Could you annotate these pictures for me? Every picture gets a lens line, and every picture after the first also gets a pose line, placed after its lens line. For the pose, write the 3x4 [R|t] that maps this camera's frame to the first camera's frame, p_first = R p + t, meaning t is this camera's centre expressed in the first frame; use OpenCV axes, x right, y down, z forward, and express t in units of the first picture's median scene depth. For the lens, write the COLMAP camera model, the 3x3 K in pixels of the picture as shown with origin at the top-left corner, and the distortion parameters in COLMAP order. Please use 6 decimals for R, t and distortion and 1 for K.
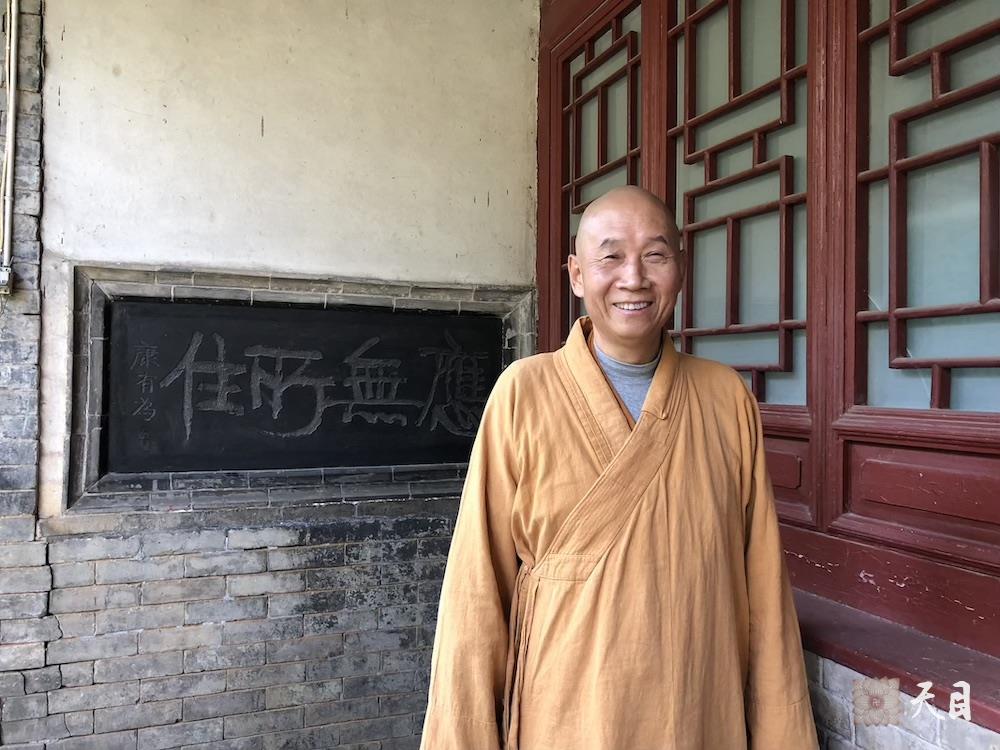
lens RADIAL K [[838.5, 0, 485.8], [0, 838.5, 370.0], [0, 0, 1]] dist [0.013365, 0.000597]
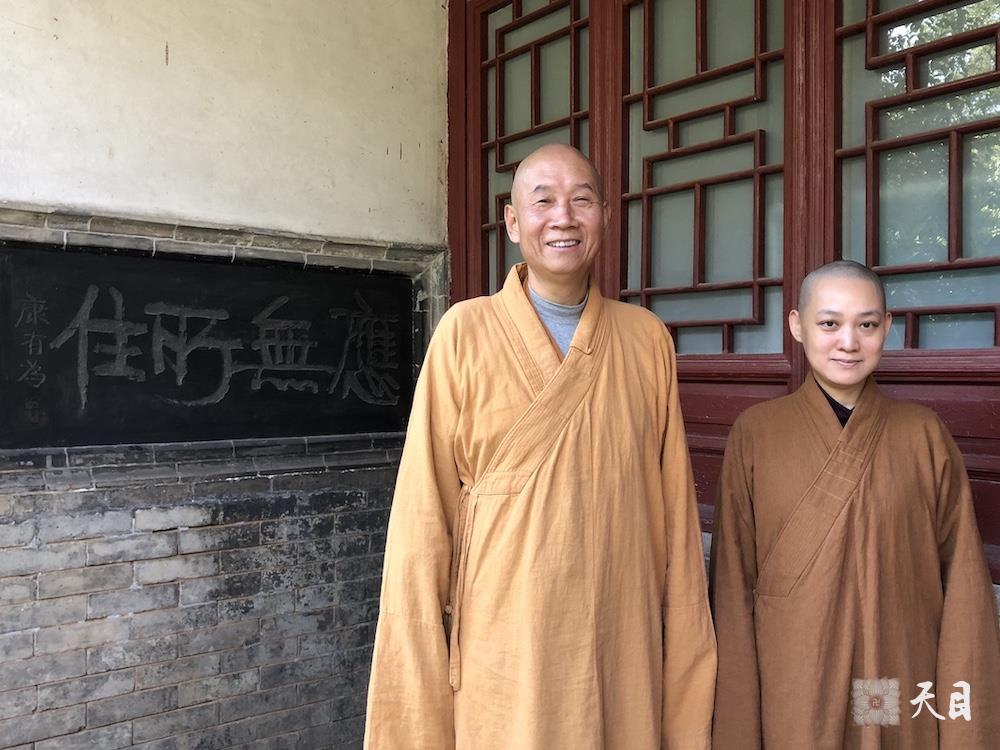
lens RADIAL K [[972.6, 0, 510.3], [0, 972.6, 377.7], [0, 0, 1]] dist [0.014220, 0.000000]
pose [[0.954325, -0.009257, 0.298627, -0.234419], [0.002931, 0.999762, 0.021624, 0.030049], [-0.298757, -0.019761, 0.954125, -0.094126]]
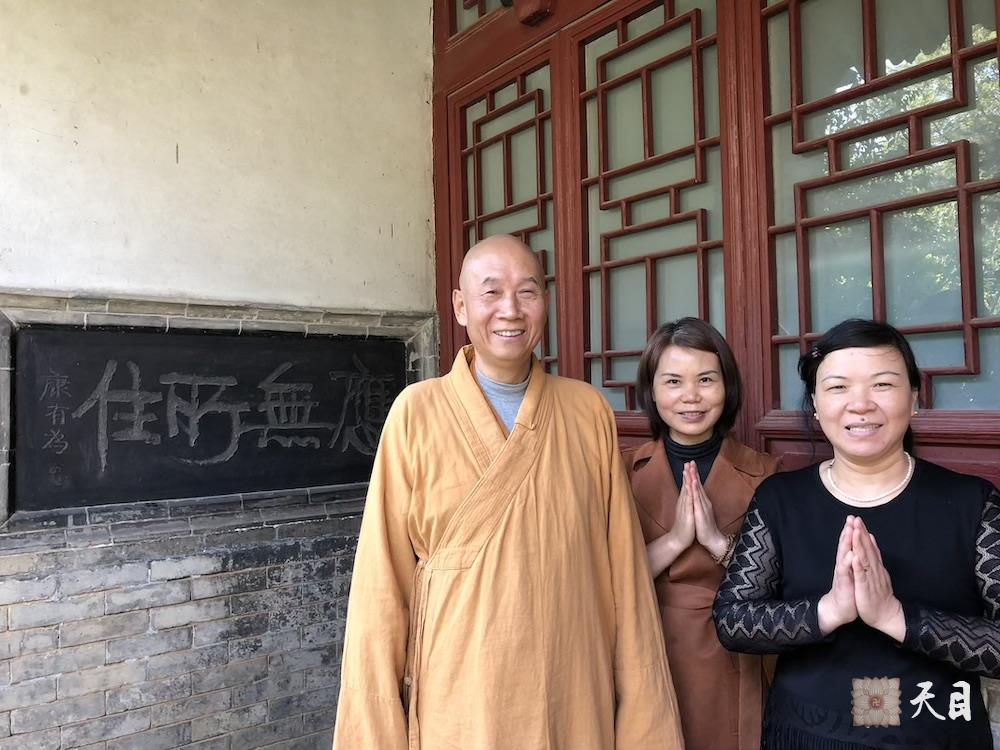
lens RADIAL K [[838.5, 0, 505.8], [0, 838.5, 373.0], [0, 0, 1]] dist [0.013365, 0.000597]
pose [[0.960561, -0.020265, 0.277331, -0.175867], [0.026232, 0.999497, -0.017823, -0.001055], [-0.276830, 0.024395, 0.960609, -0.060991]]
